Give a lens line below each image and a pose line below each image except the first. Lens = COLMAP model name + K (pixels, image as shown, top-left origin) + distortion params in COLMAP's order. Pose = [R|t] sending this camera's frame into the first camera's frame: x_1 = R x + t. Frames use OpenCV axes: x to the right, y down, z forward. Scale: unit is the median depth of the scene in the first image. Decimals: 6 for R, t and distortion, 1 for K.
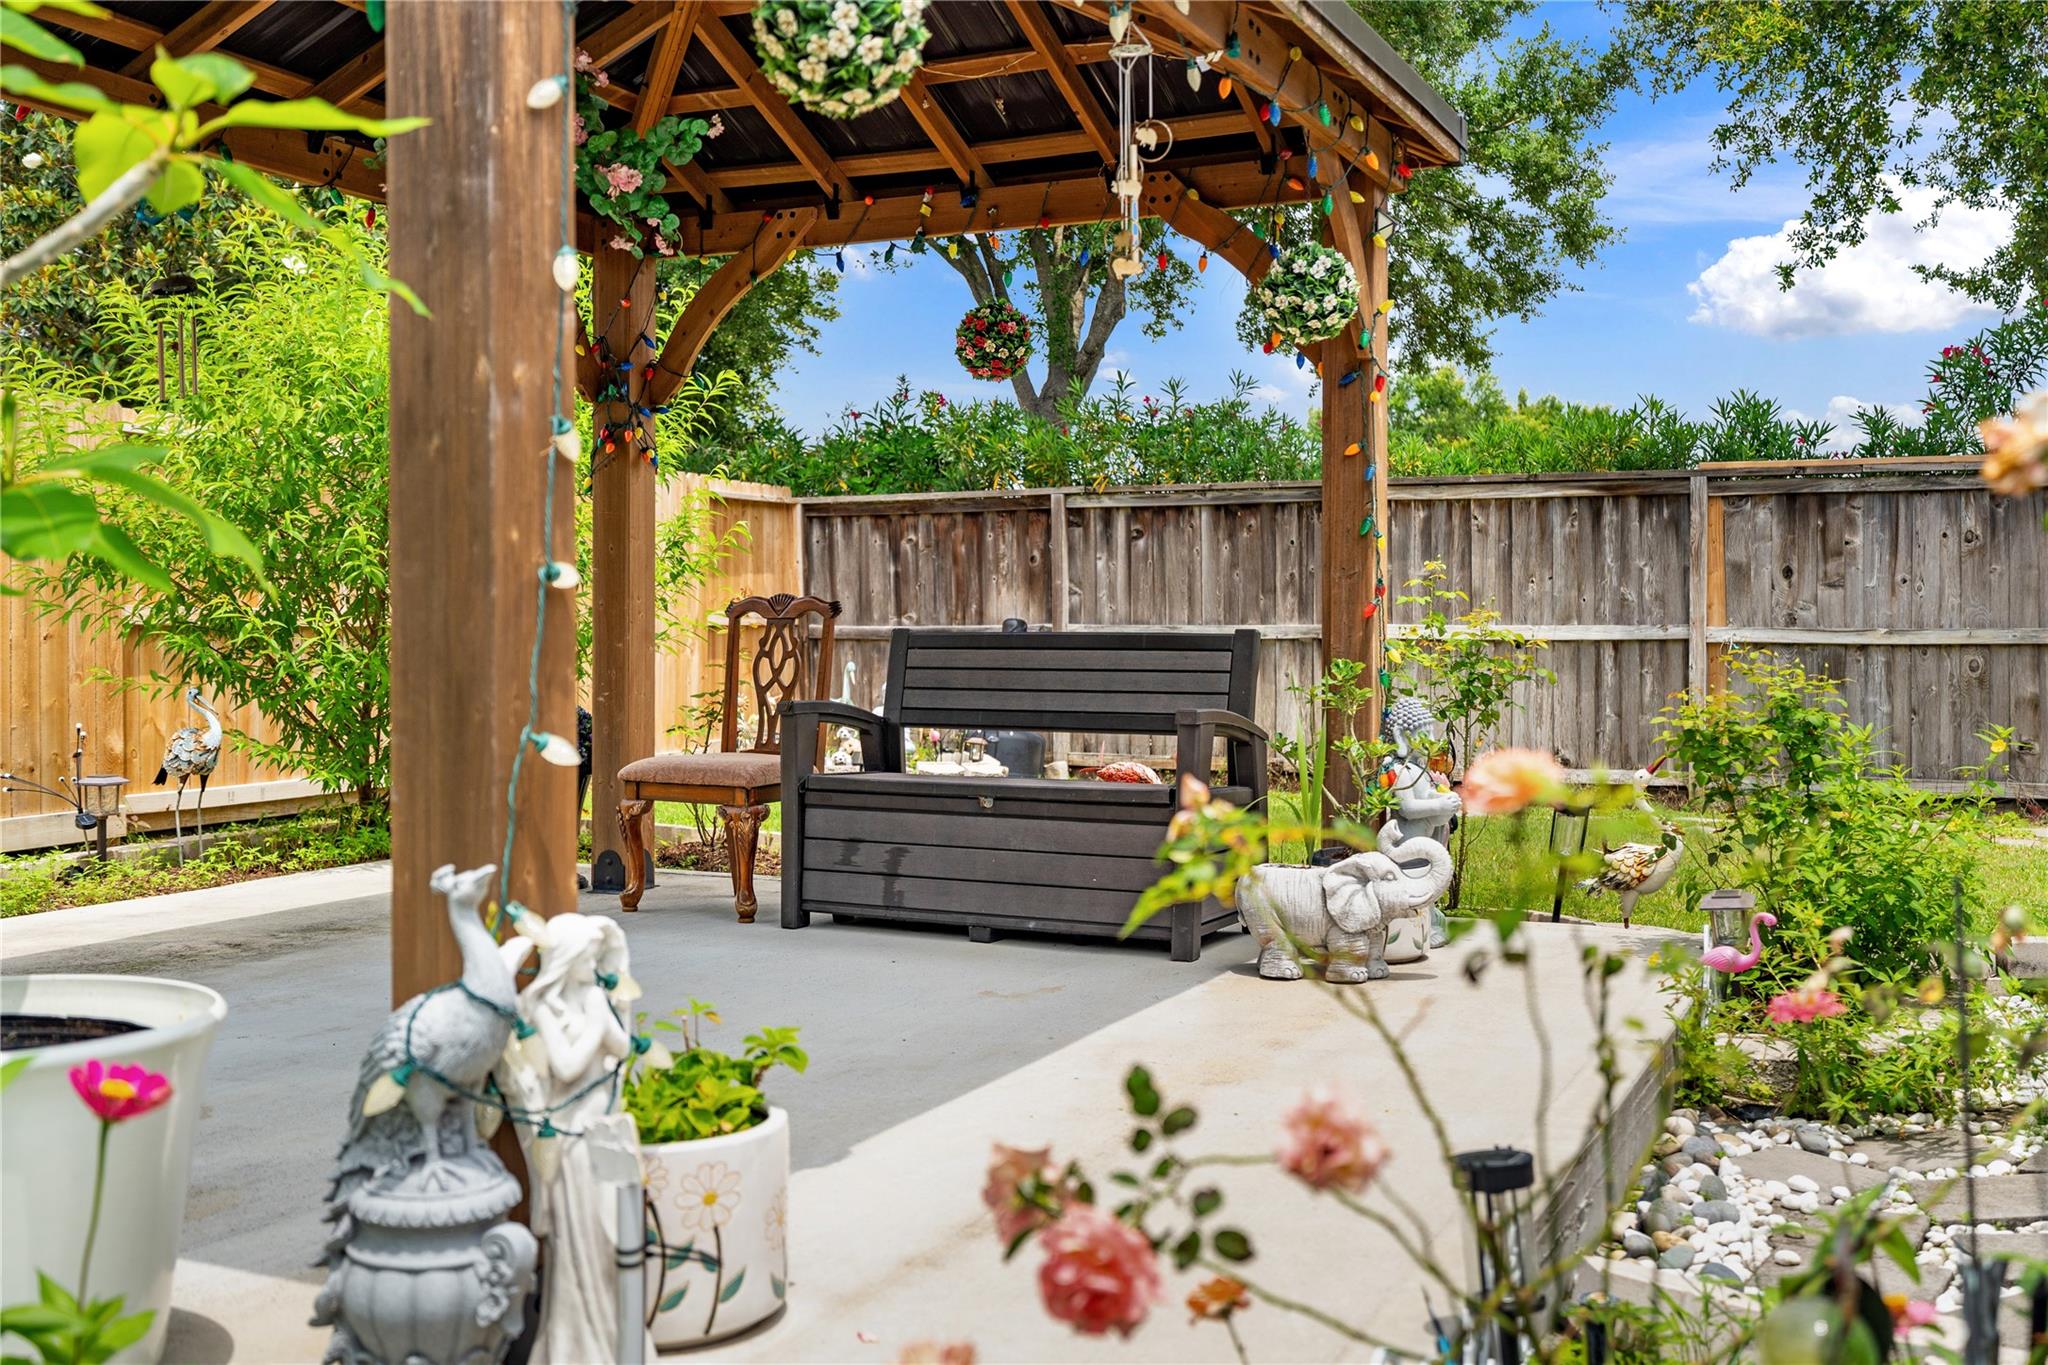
lens RADIAL K [[2014.7, 0, 1001.4], [0, 2014.7, 637.9], [0, 0, 1]] dist [-0.009468, 0.000000]
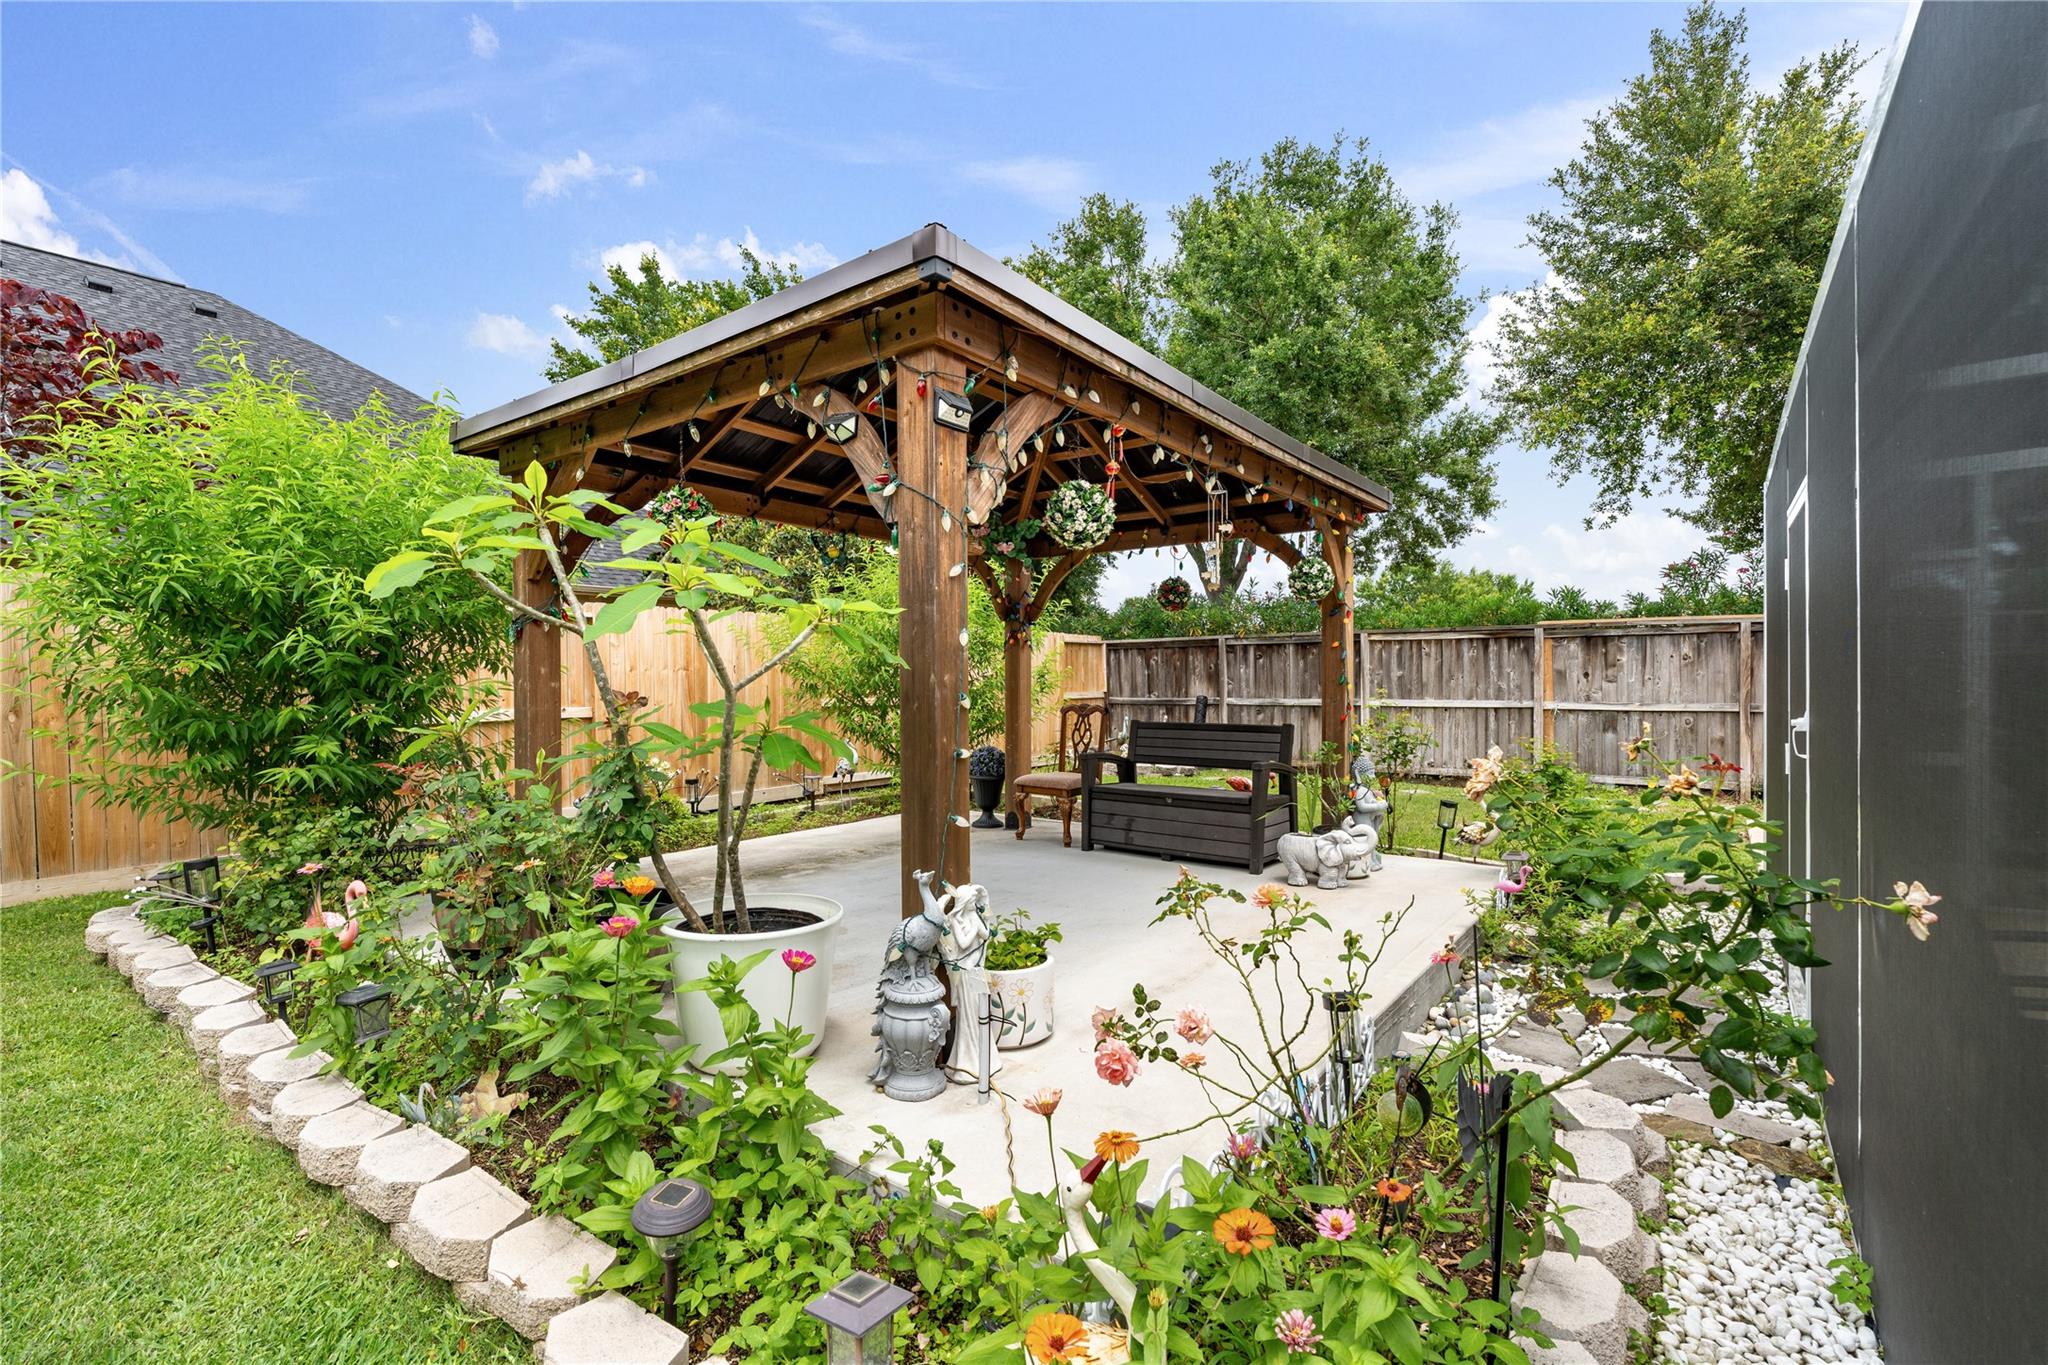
lens RADIAL K [[927.1, 0, 1022.4], [0, 927.1, 682.8], [0, 0, 1]] dist [-0.008263, 0.003436]
pose [[0.979820, -0.002879, -0.199861, 0.035605], [0.002174, 0.999991, -0.003748, -0.042745], [0.199870, 0.003237, 0.979817, -0.061185]]
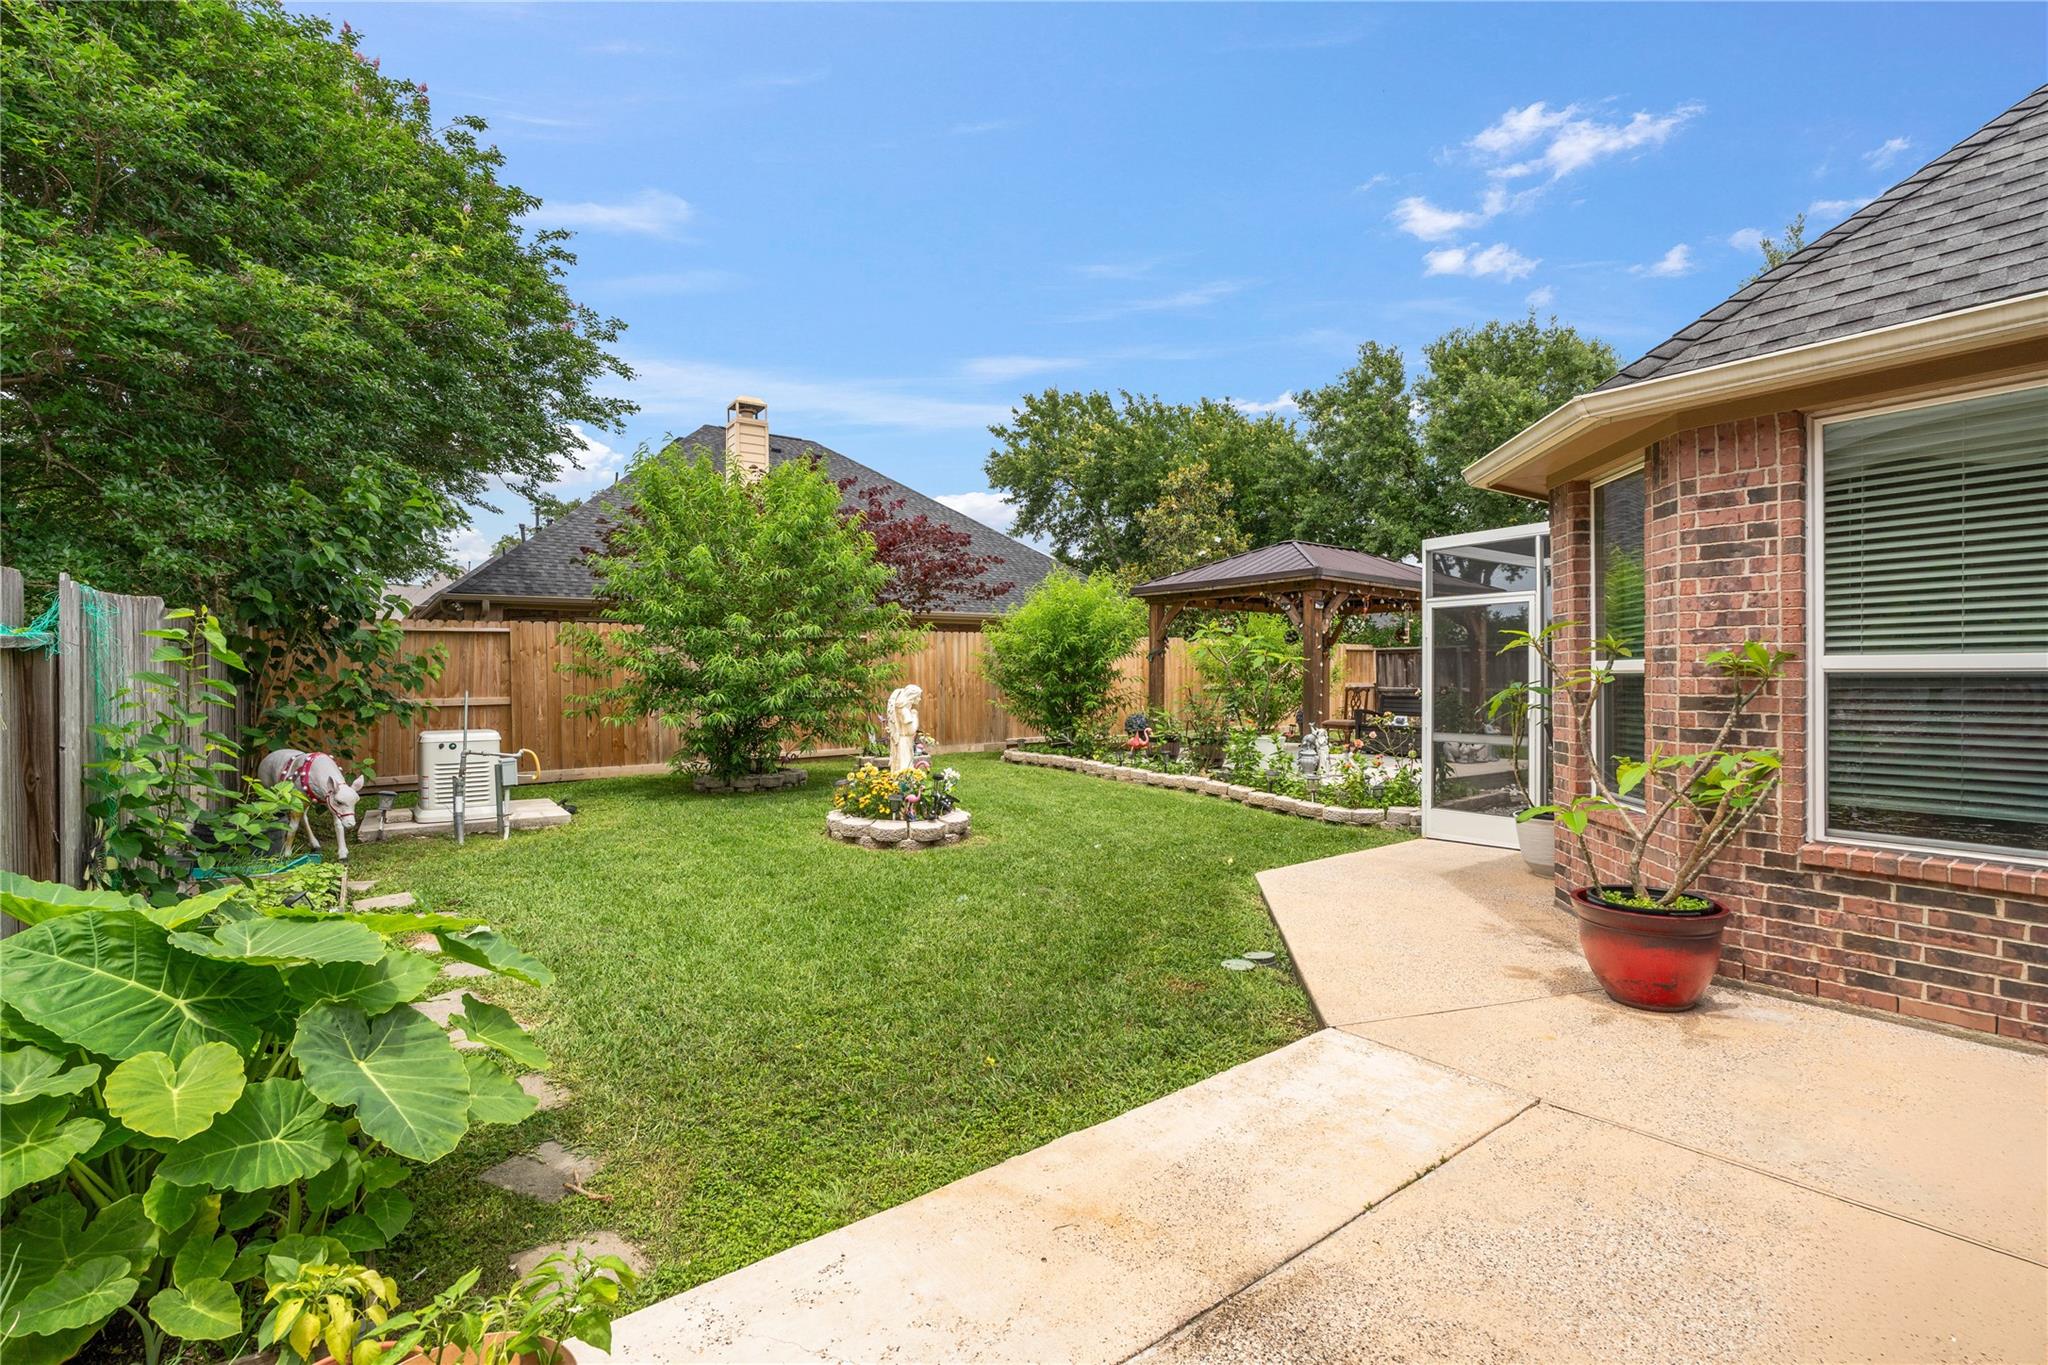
lens RADIAL K [[927.1, 0, 1041.3], [0, 927.1, 675.5], [0, 0, 1]] dist [-0.008263, 0.003436]
pose [[0.891184, 0.000075, -0.453642, 0.221210], [-0.003061, 0.999978, -0.005848, -0.032977], [0.453632, 0.006600, 0.891165, -1.300138]]
